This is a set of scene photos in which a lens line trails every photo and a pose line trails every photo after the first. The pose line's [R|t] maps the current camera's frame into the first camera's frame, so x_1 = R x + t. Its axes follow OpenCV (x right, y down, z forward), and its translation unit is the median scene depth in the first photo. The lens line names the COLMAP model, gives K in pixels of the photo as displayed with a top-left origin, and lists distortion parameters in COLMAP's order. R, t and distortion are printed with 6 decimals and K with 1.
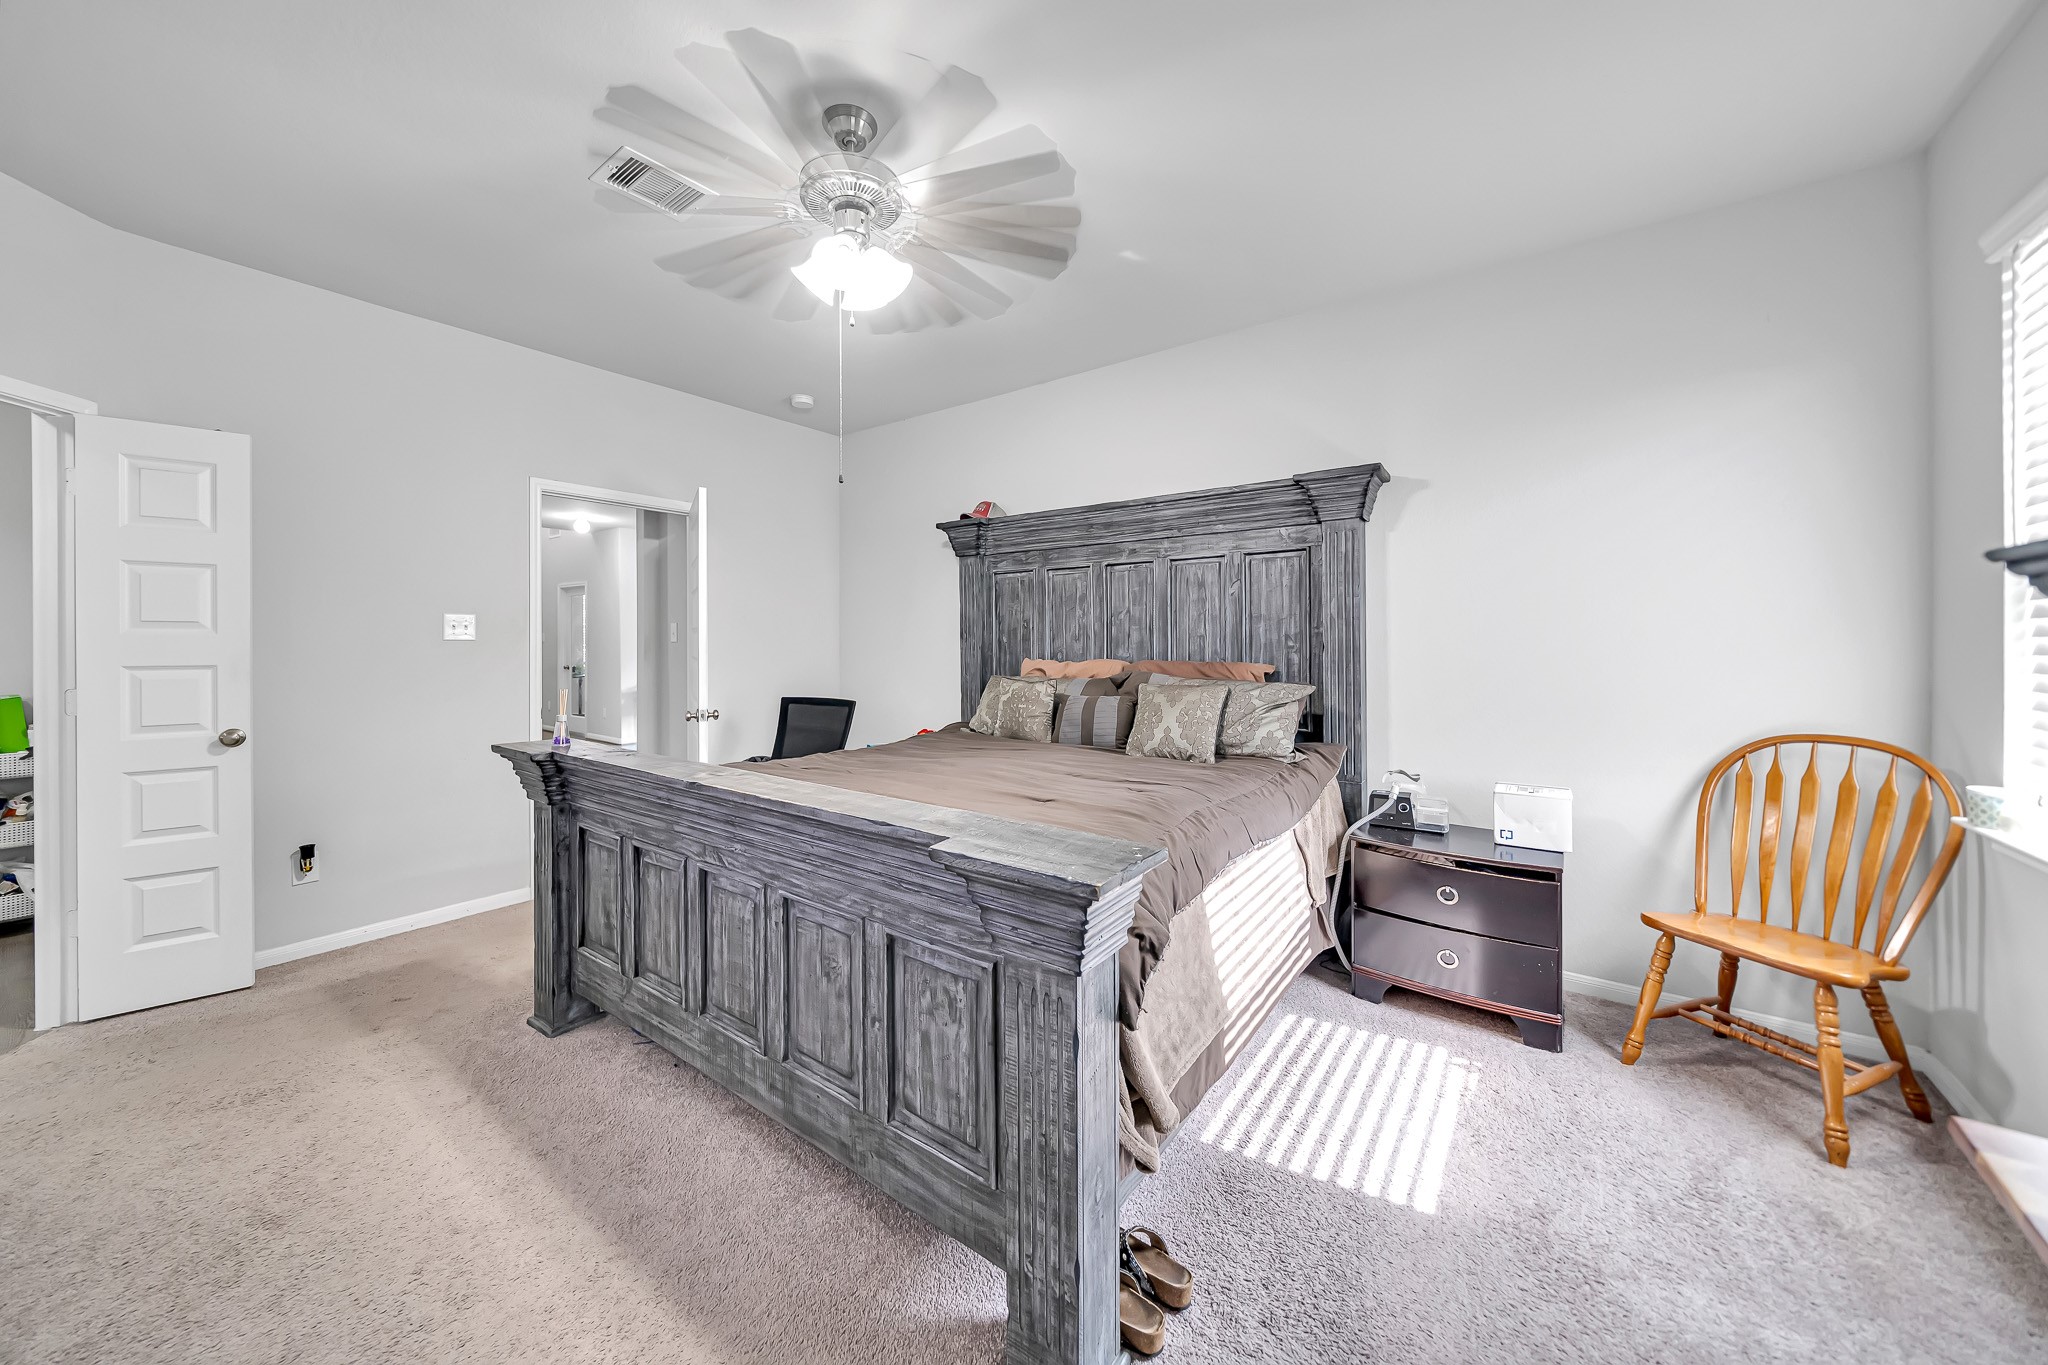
lens RADIAL K [[711.2, 0, 1028.1], [0, 711.2, 672.1], [0, 0, 1]] dist [-0.000154, -0.000009]
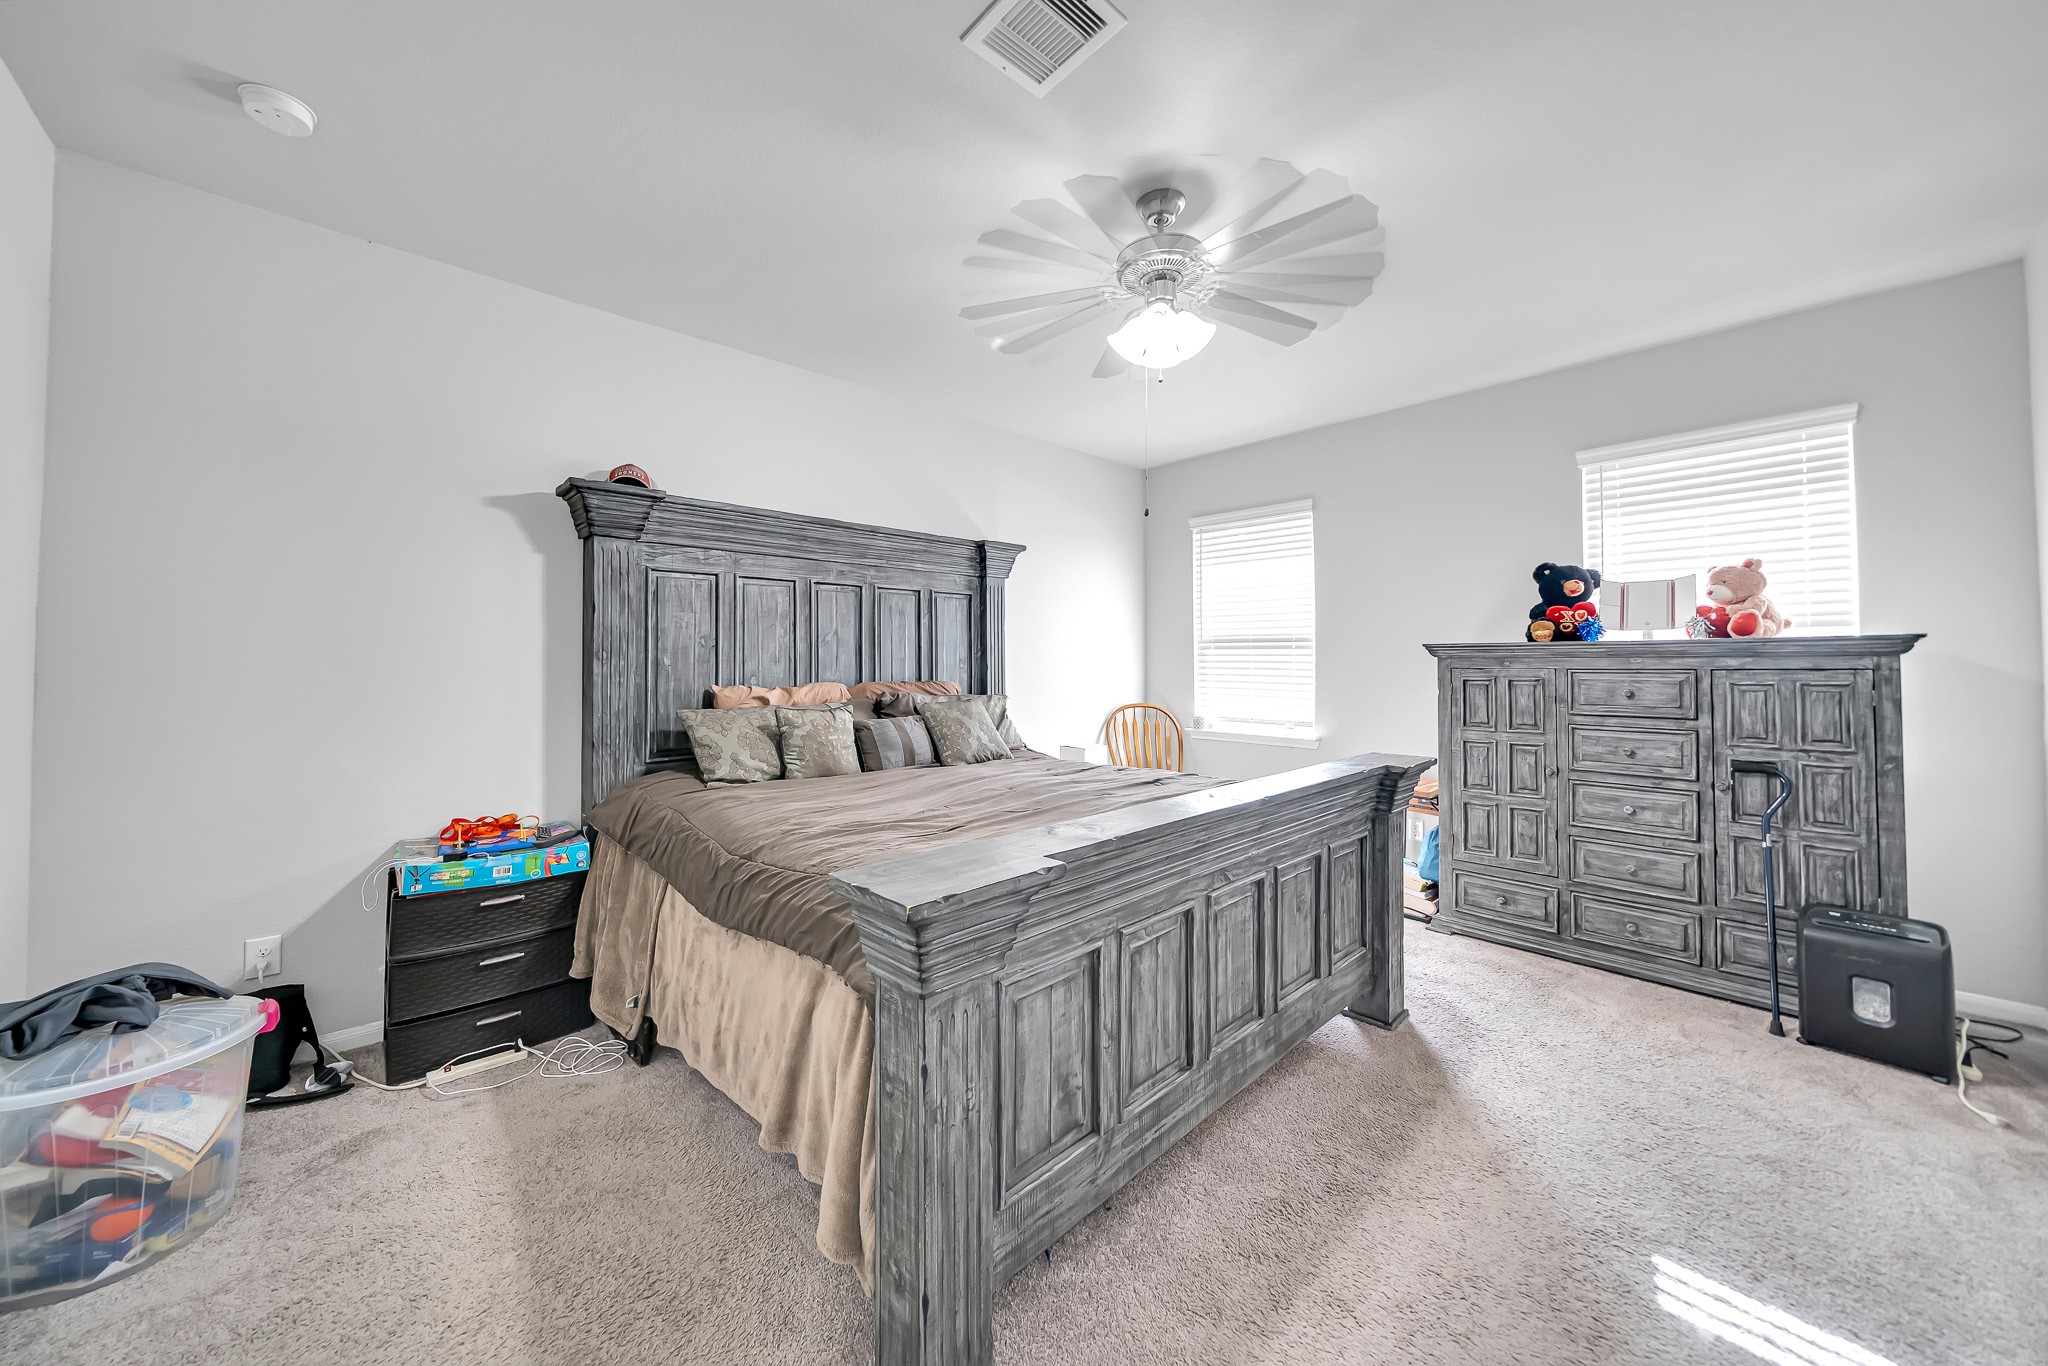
lens RADIAL K [[711.2, 0, 1028.1], [0, 711.2, 672.6], [0, 0, 1]] dist [-0.000154, -0.000009]
pose [[0.182741, -0.013152, 0.983073, -0.830821], [0.041087, 0.999139, 0.005730, -0.027287], [-0.982302, 0.039345, 0.183124, 0.603841]]
